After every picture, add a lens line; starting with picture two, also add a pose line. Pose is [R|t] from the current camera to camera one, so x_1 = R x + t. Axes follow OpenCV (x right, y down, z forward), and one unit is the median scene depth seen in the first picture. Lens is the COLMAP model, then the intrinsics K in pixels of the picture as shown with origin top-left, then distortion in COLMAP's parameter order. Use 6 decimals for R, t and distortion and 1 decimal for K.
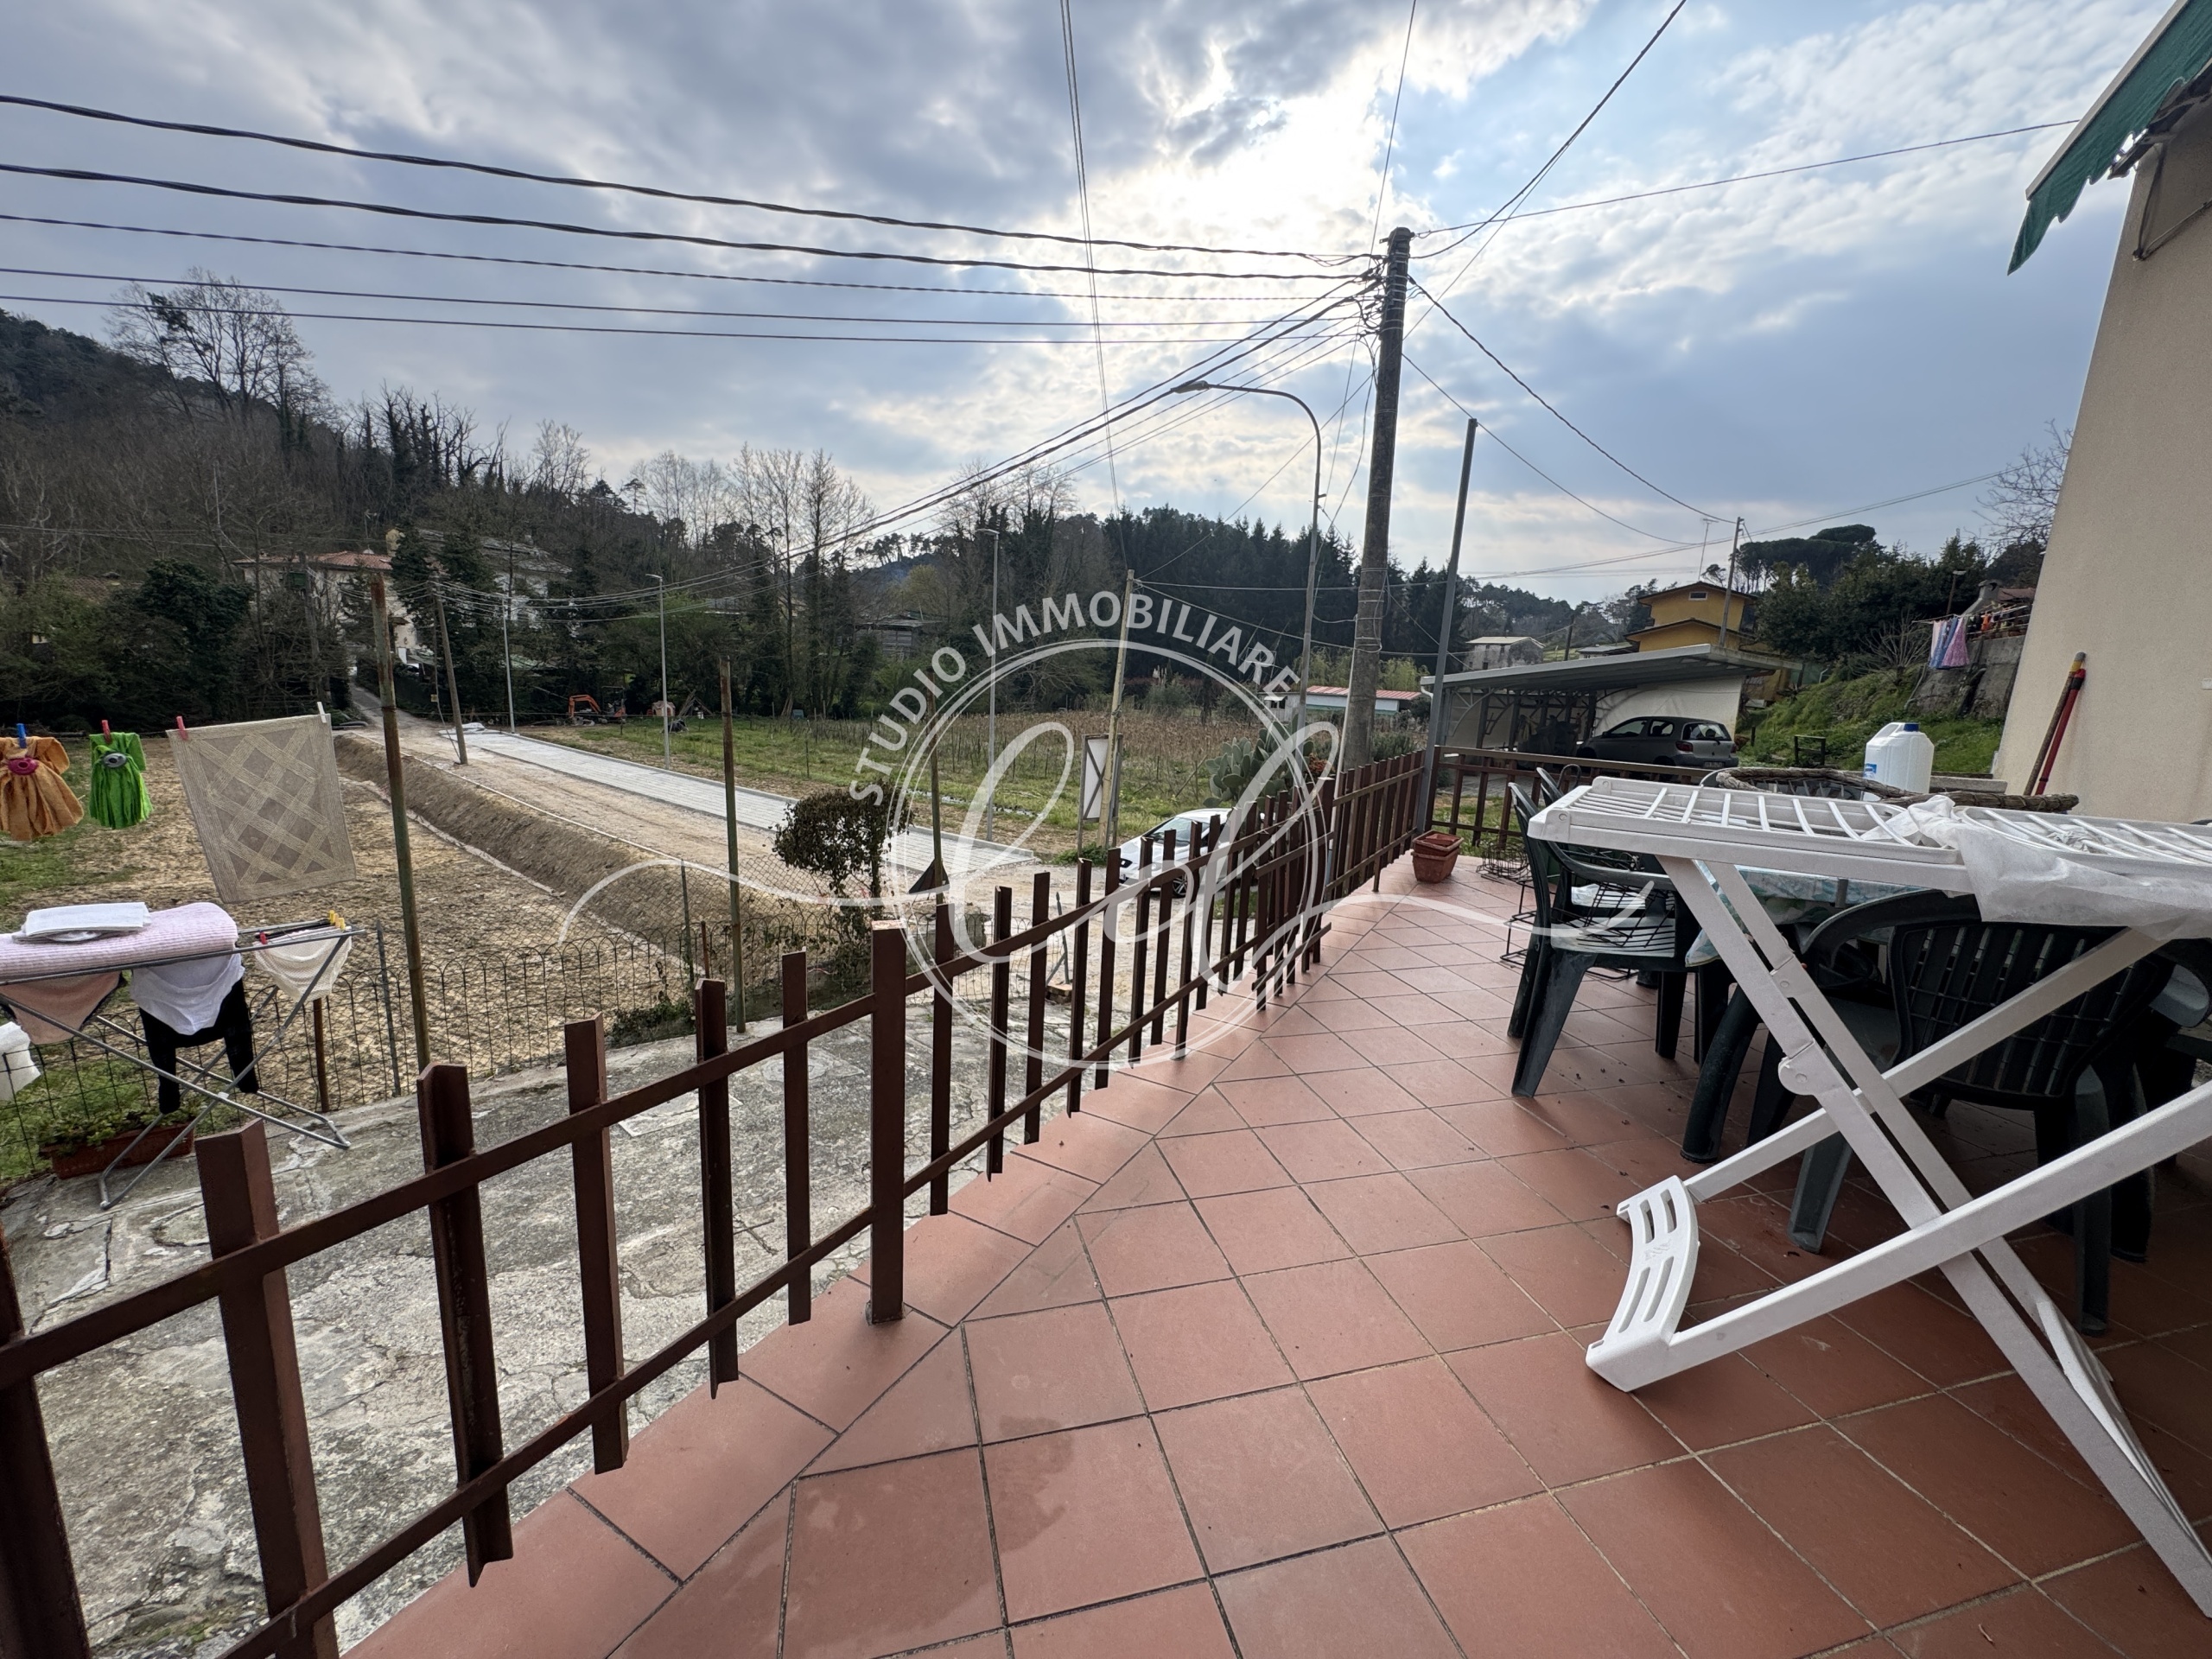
lens RADIAL K [[882.4, 0, 1103.1], [0, 882.4, 824.0], [0, 0, 1]] dist [-0.004723, 0.000749]
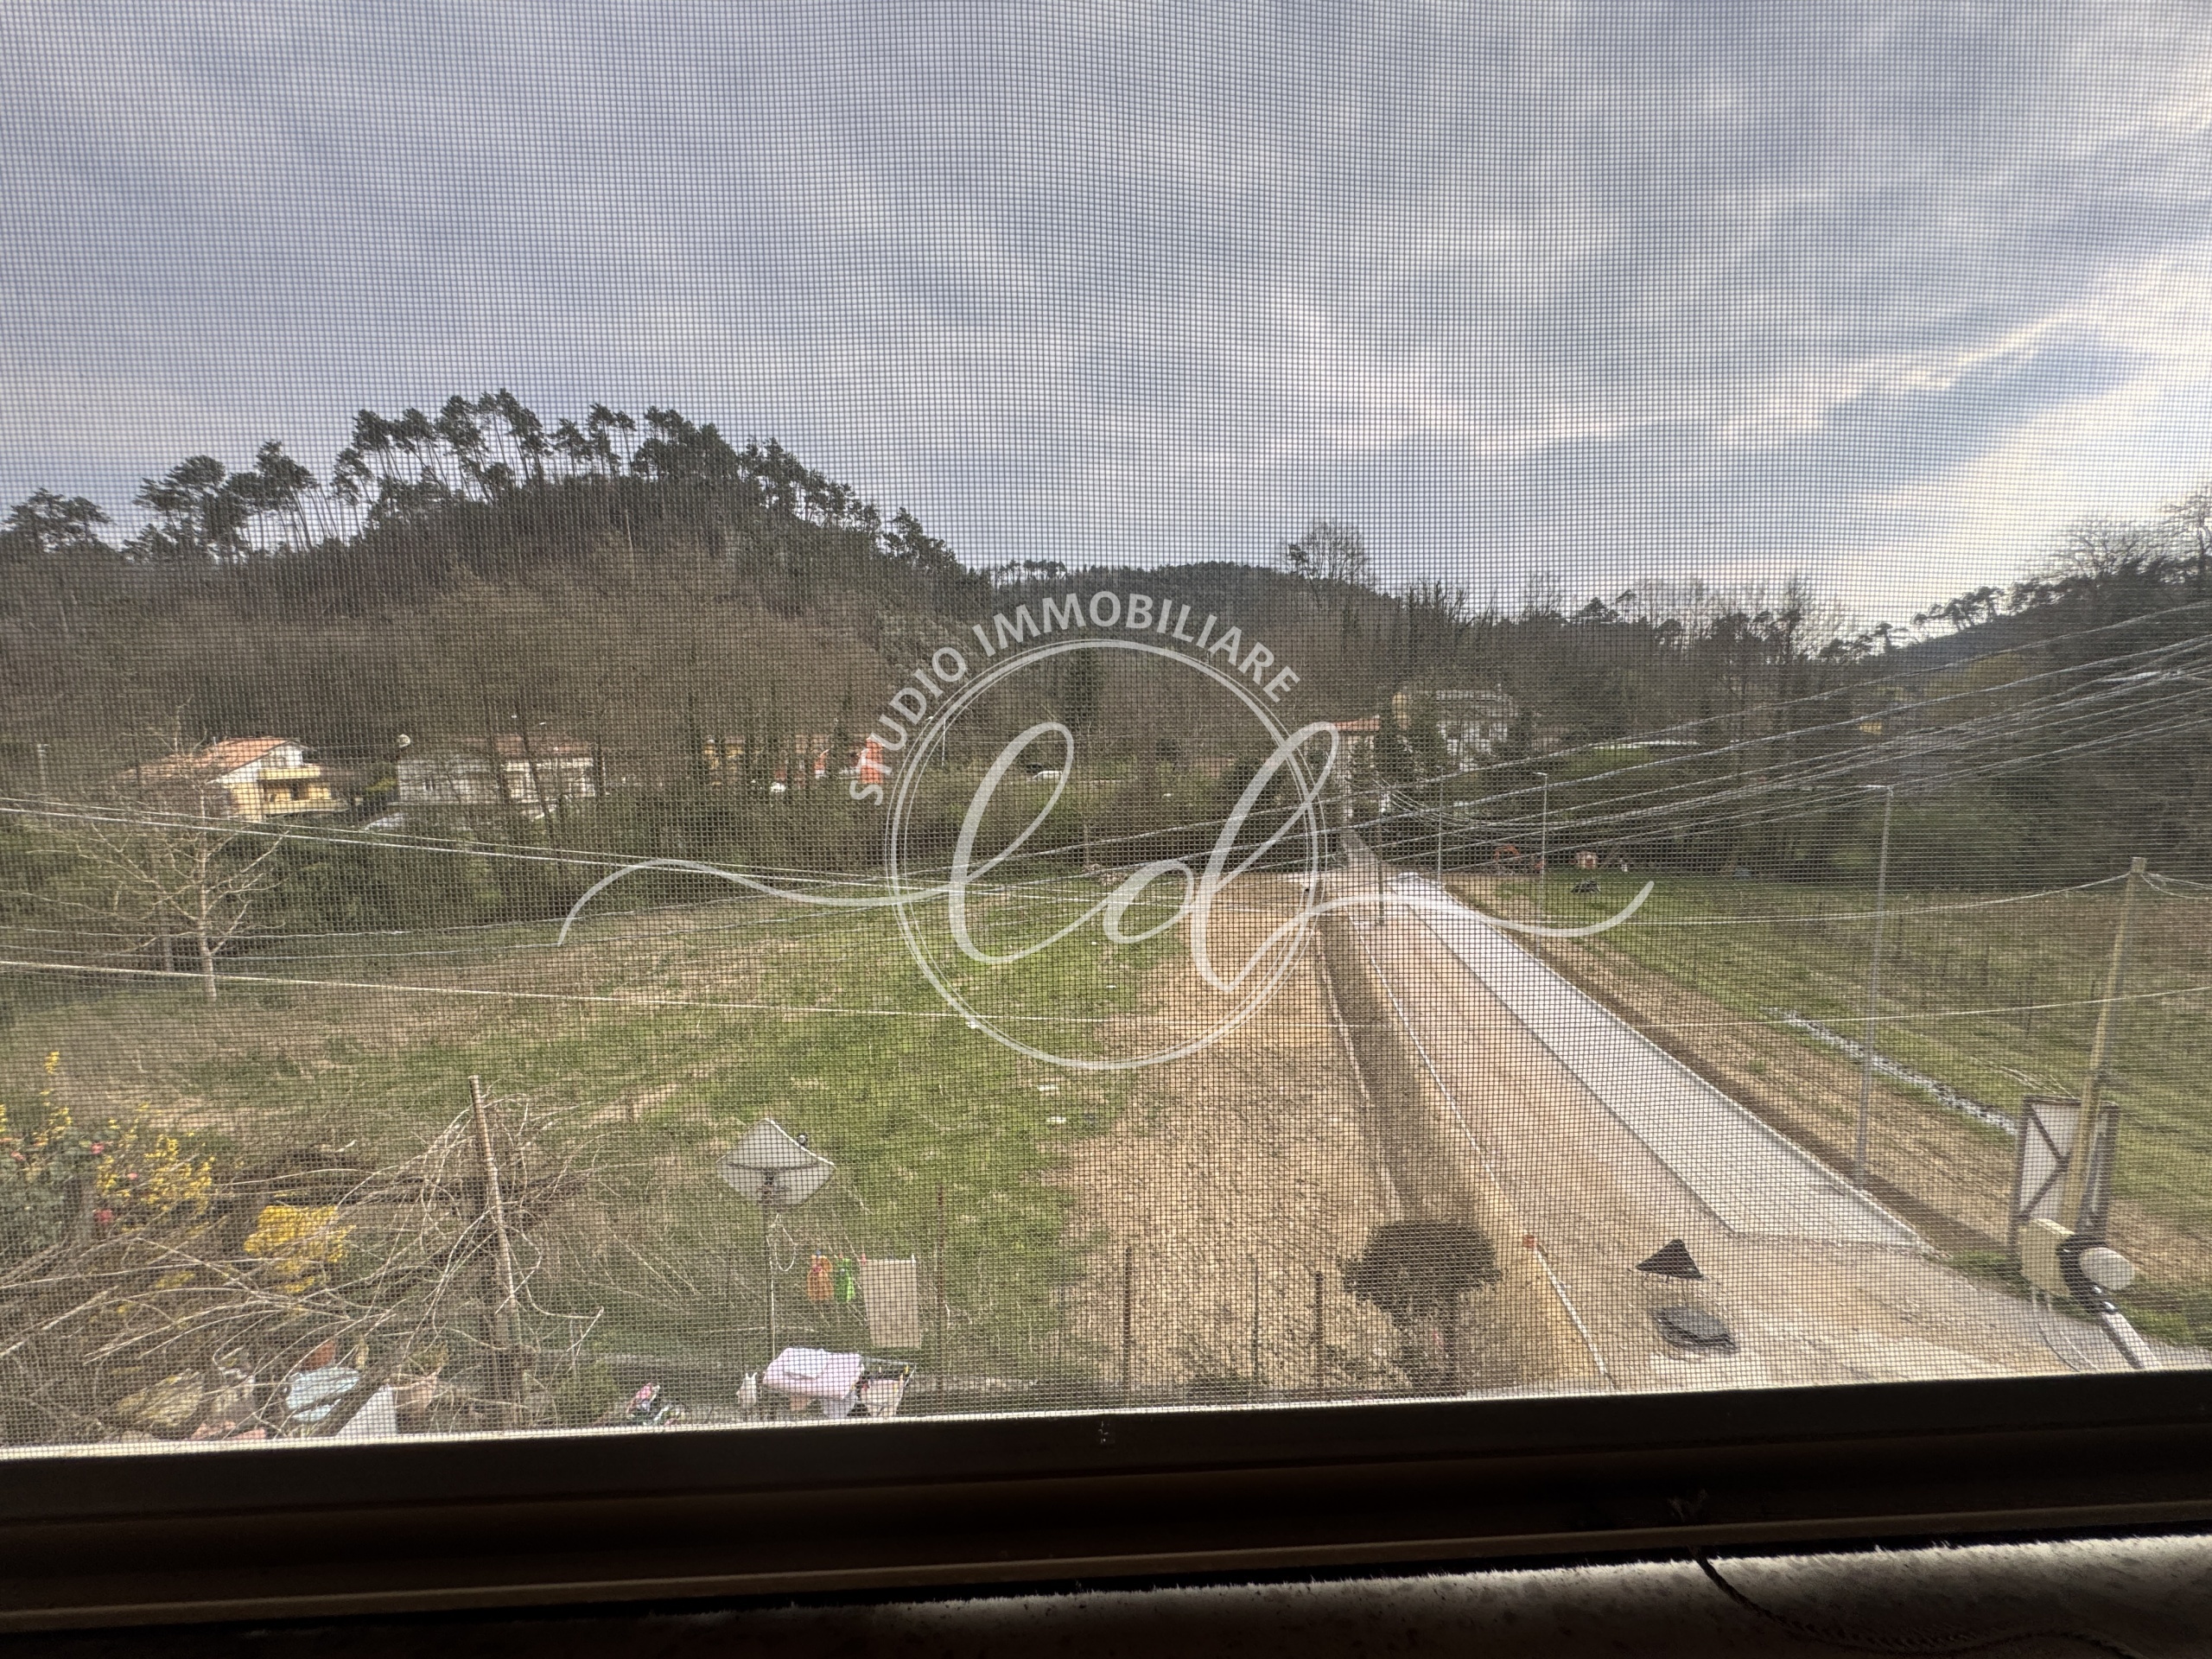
lens RADIAL K [[882.4, 0, 1106.8], [0, 882.4, 818.9], [0, 0, 1]] dist [-0.004723, 0.000749]
pose [[0.532417, 0.023437, -0.846157, 0.689403], [-0.122791, 0.991182, -0.049808, -0.781312], [0.837528, 0.130420, 0.530600, 0.178763]]
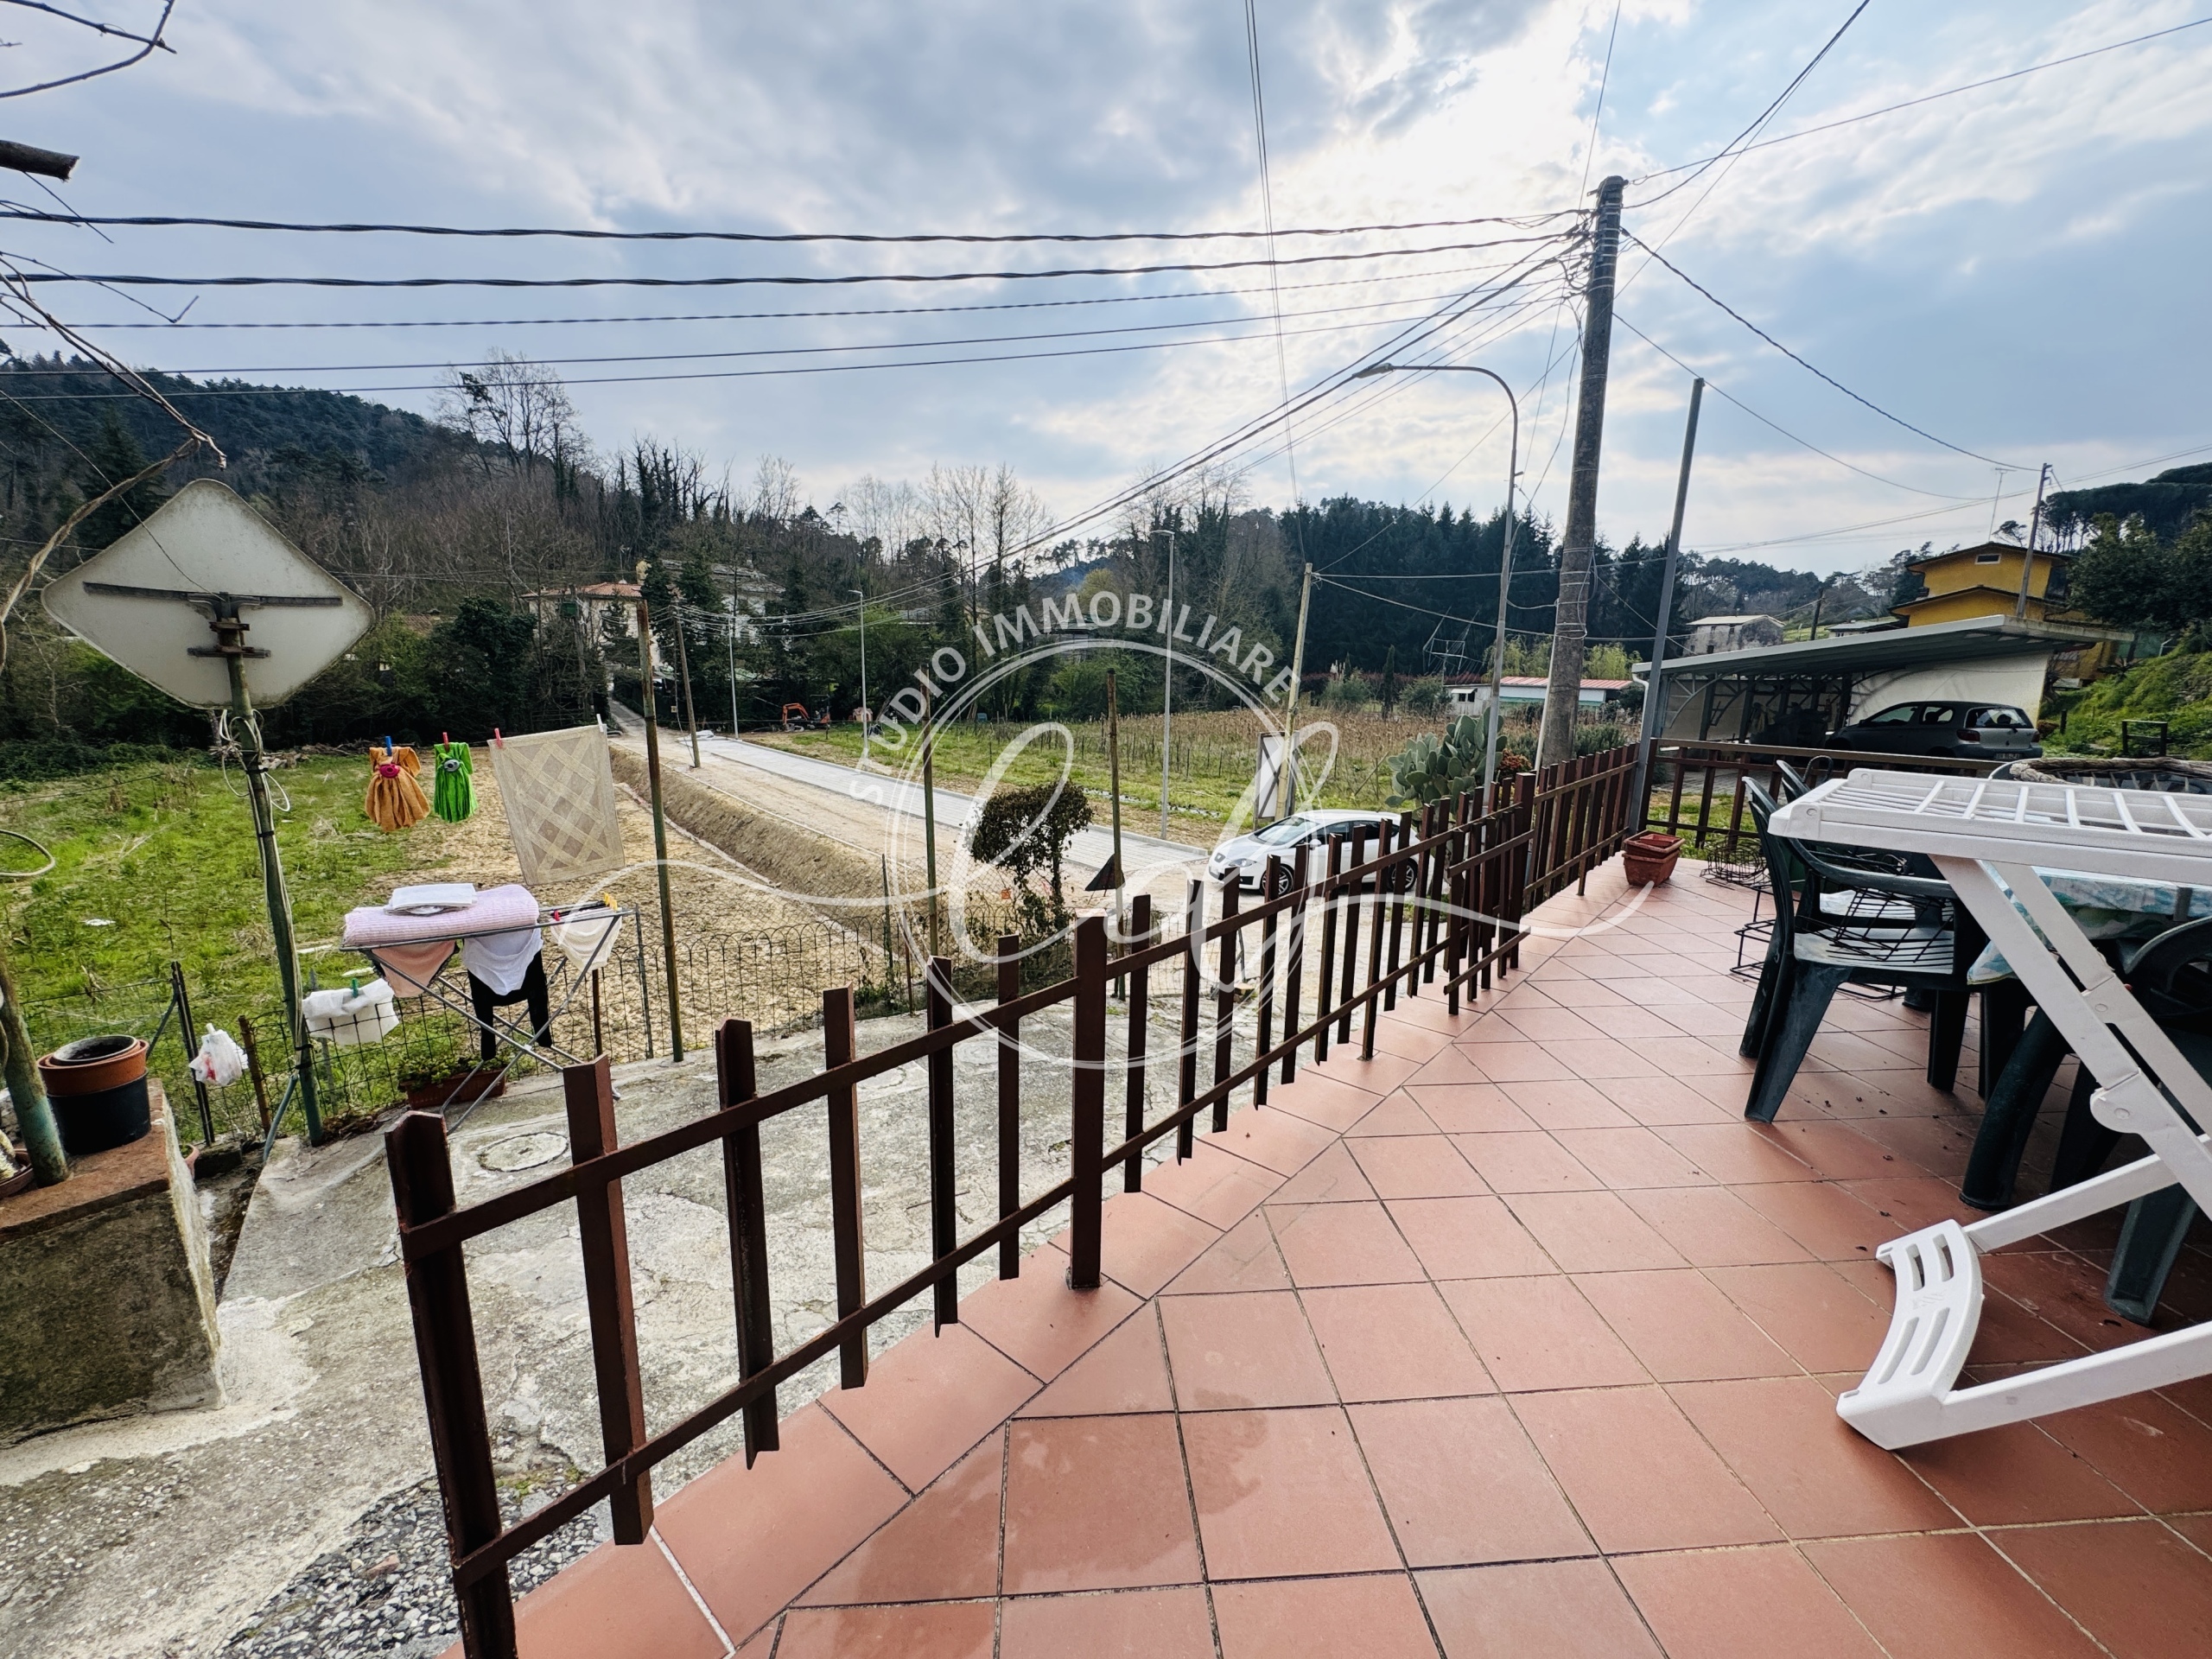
lens RADIAL K [[882.4, 0, 1106.2], [0, 882.4, 822.3], [0, 0, 1]] dist [-0.004723, 0.000749]
pose [[0.981617, 0.003761, -0.190823, -0.010958], [-0.003888, 0.999992, -0.000294, 0.002883], [0.190820, 0.001030, 0.981624, -0.018031]]
